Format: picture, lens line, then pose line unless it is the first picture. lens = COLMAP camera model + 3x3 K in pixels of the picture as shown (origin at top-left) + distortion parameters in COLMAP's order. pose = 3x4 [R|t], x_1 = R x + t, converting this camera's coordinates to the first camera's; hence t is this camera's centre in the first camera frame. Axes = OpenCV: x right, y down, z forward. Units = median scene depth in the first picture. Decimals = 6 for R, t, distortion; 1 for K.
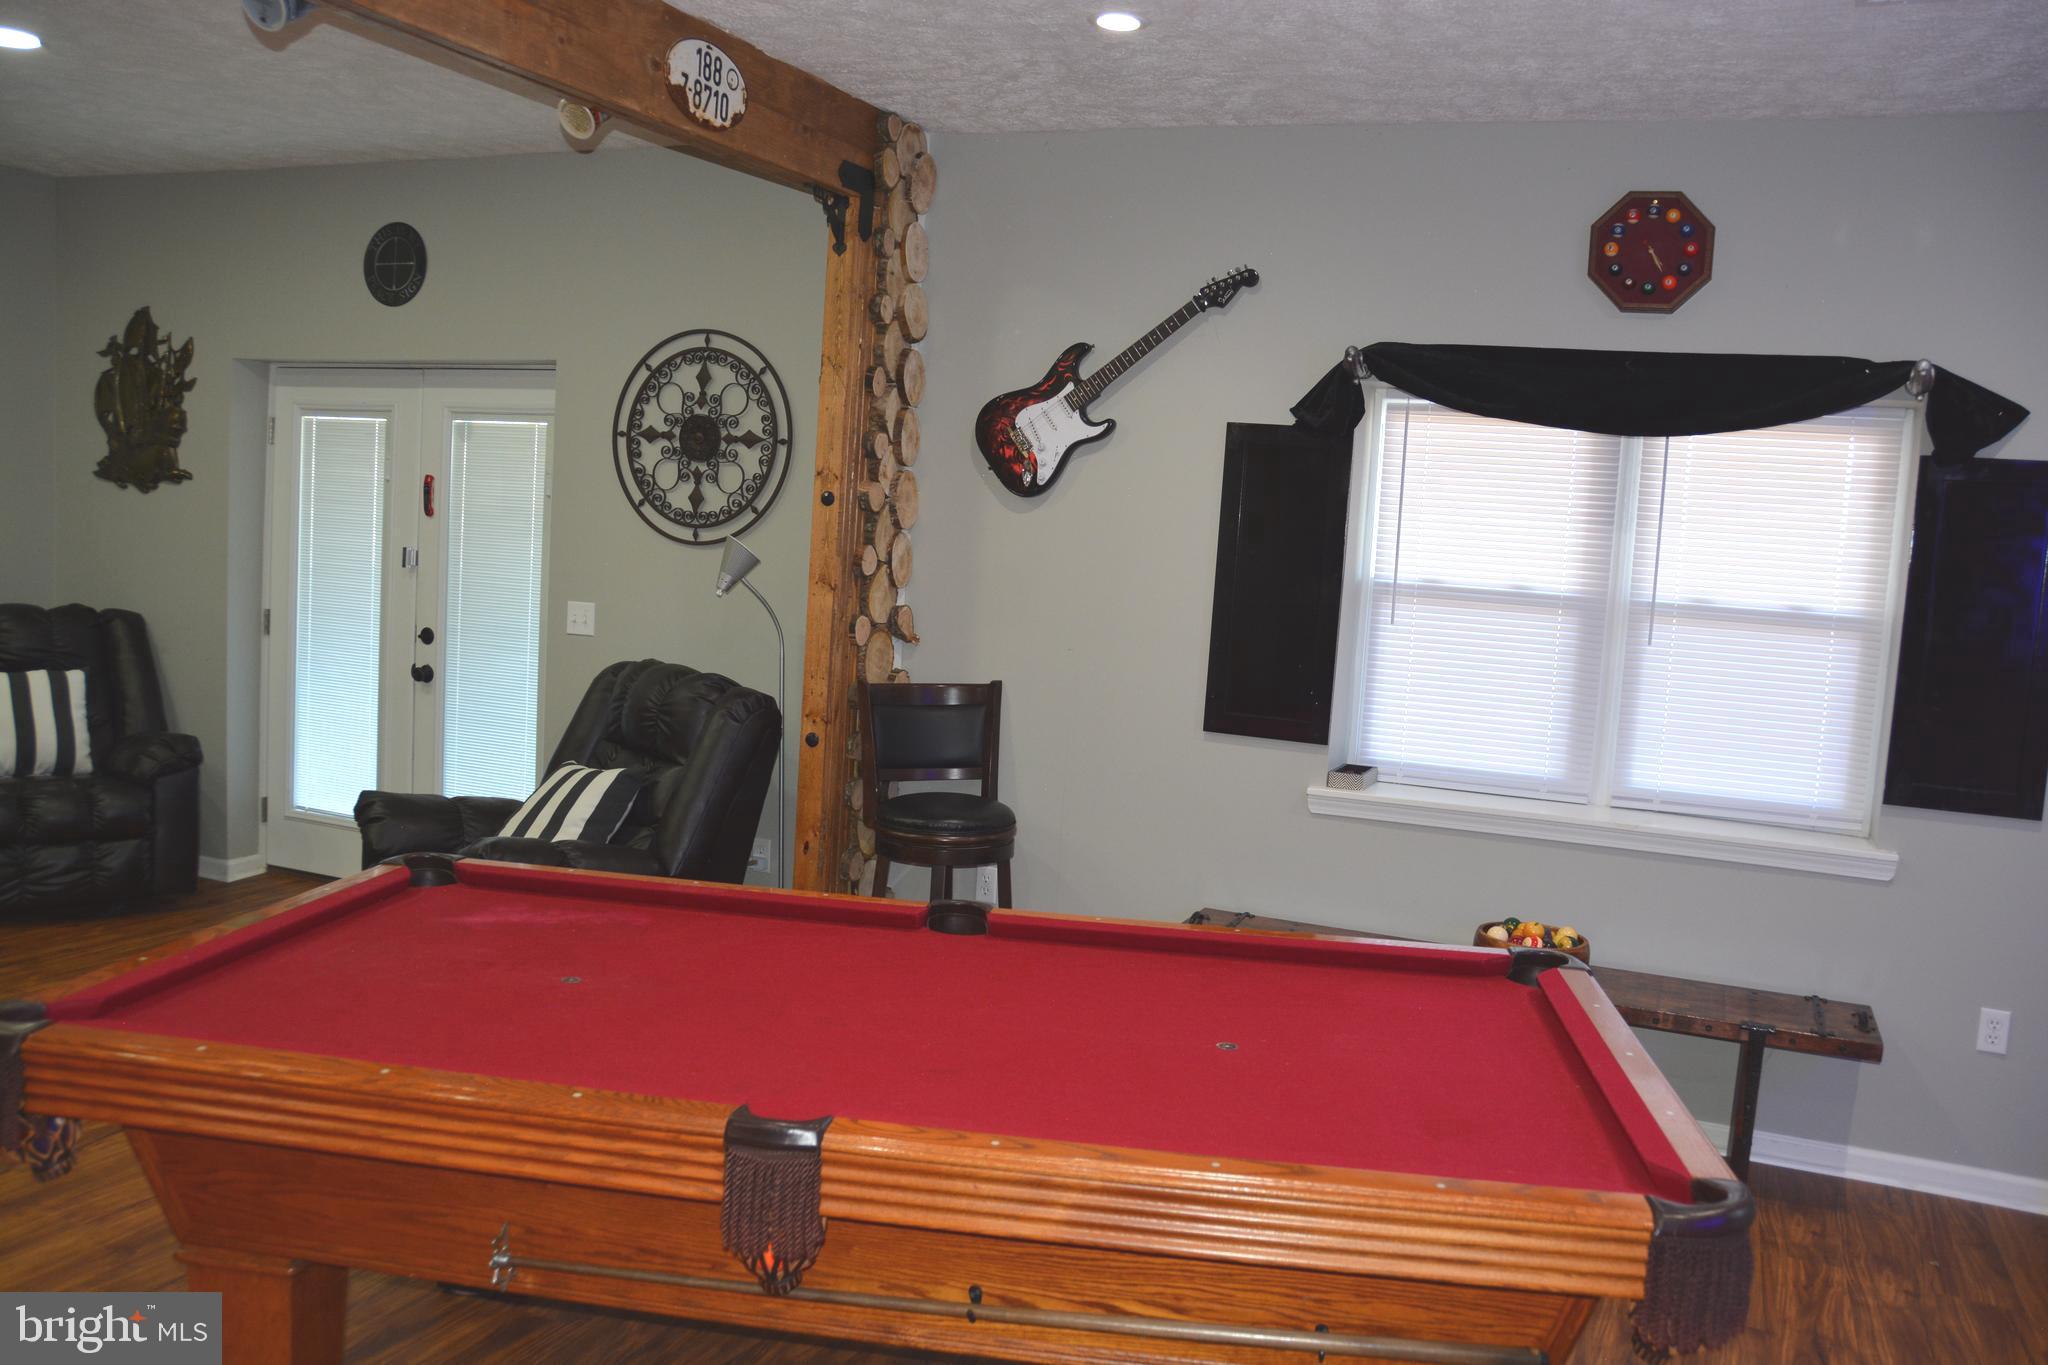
lens RADIAL K [[1683.2, 0, 1013.9], [0, 1683.2, 691.2], [0, 0, 1]] dist [-0.137081, 0.142449]
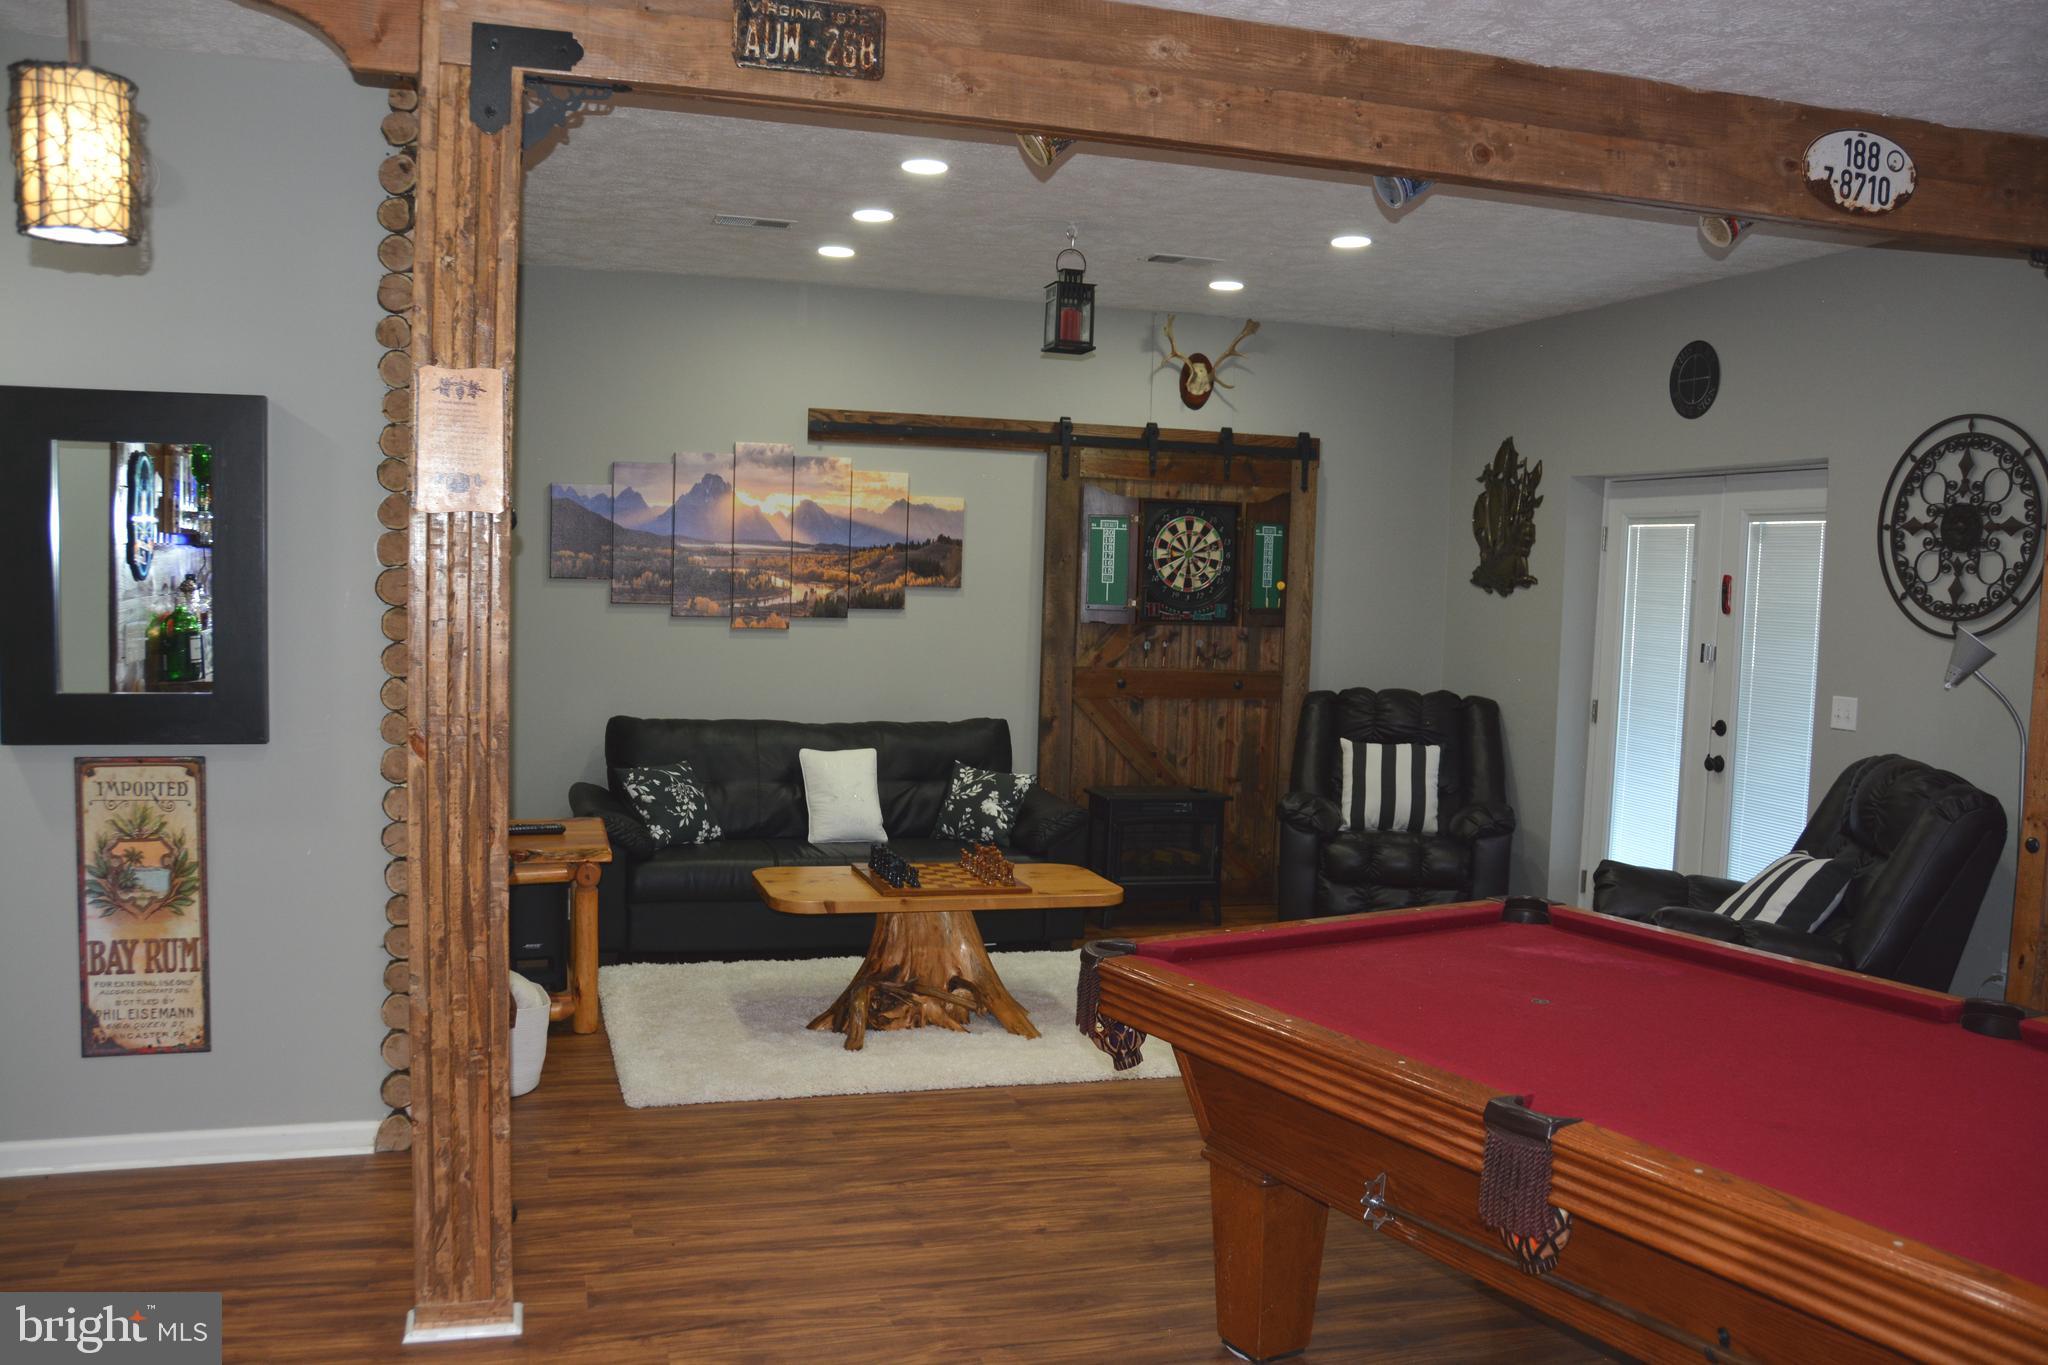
lens RADIAL K [[1658.8, 0, 1023.6], [0, 1658.8, 696.1], [0, 0, 1]] dist [-0.153414, 0.138007]
pose [[0.636810, 0.021339, -0.770725, 0.178079], [-0.074244, 0.996669, -0.033749, 0.015973], [0.767437, 0.078714, 0.636273, 0.009668]]
